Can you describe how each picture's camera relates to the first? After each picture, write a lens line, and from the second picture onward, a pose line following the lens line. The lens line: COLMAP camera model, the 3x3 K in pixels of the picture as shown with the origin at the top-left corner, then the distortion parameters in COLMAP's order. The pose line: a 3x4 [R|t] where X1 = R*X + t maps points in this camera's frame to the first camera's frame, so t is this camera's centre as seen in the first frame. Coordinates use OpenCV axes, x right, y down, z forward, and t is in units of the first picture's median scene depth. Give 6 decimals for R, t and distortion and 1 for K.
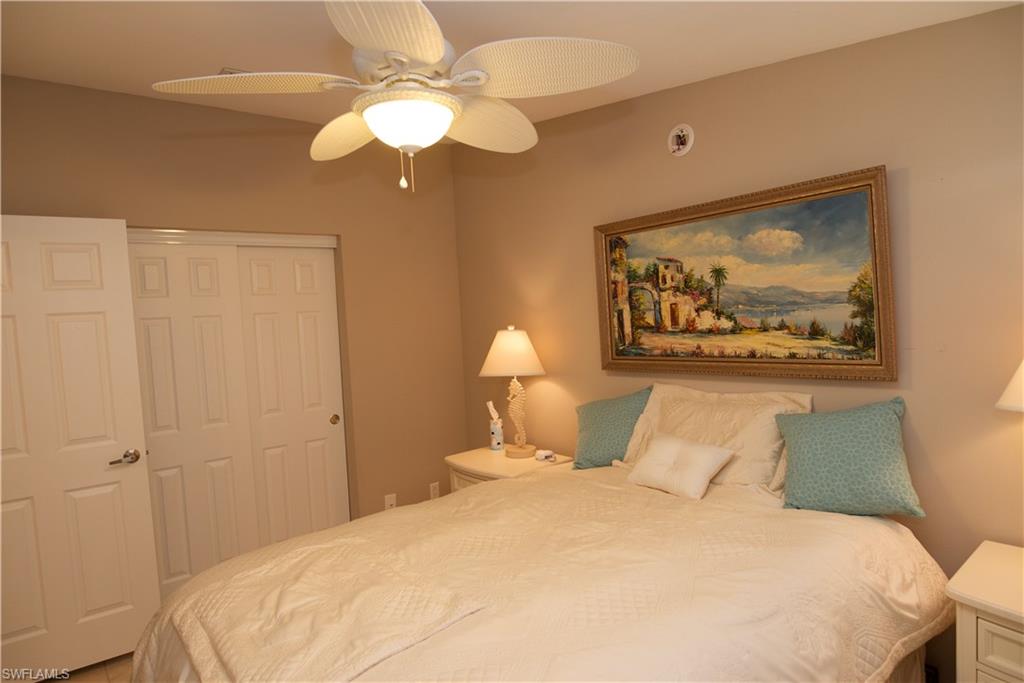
lens RADIAL K [[591.6, 0, 514.9], [0, 591.6, 337.5], [0, 0, 1]] dist [-0.005012, -0.001073]
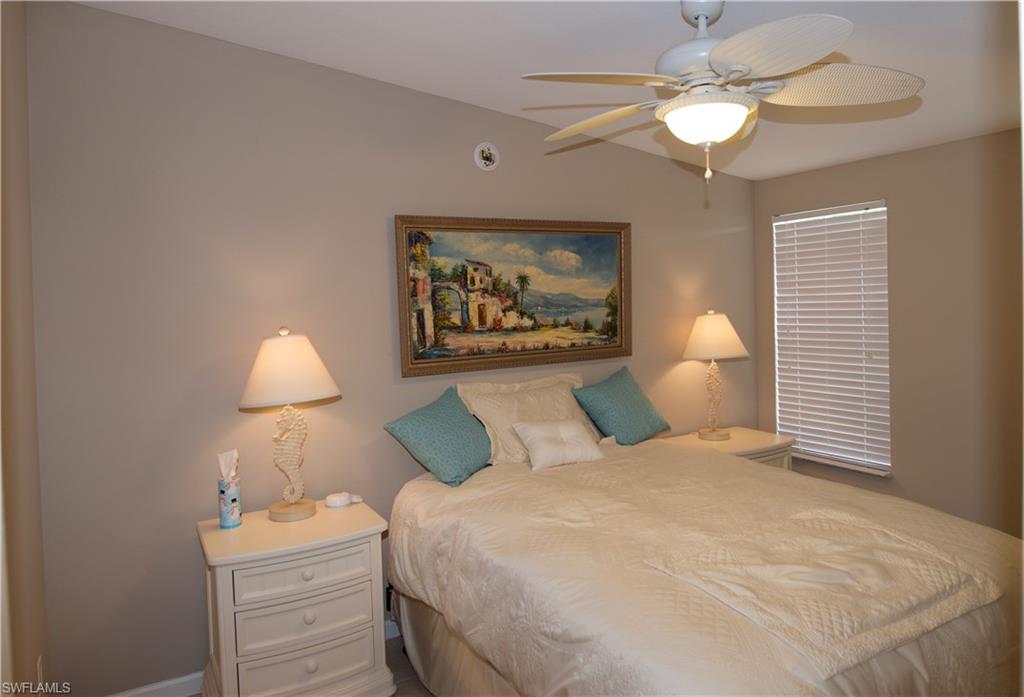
lens RADIAL K [[646.5, 0, 505.9], [0, 646.5, 312.8], [0, 0, 1]] dist [0.002975, 0.000270]
pose [[0.182369, 0.032870, 0.982681, -0.917470], [0.057791, 0.997355, -0.044086, 0.012364], [-0.981530, 0.064830, 0.179987, 0.792775]]
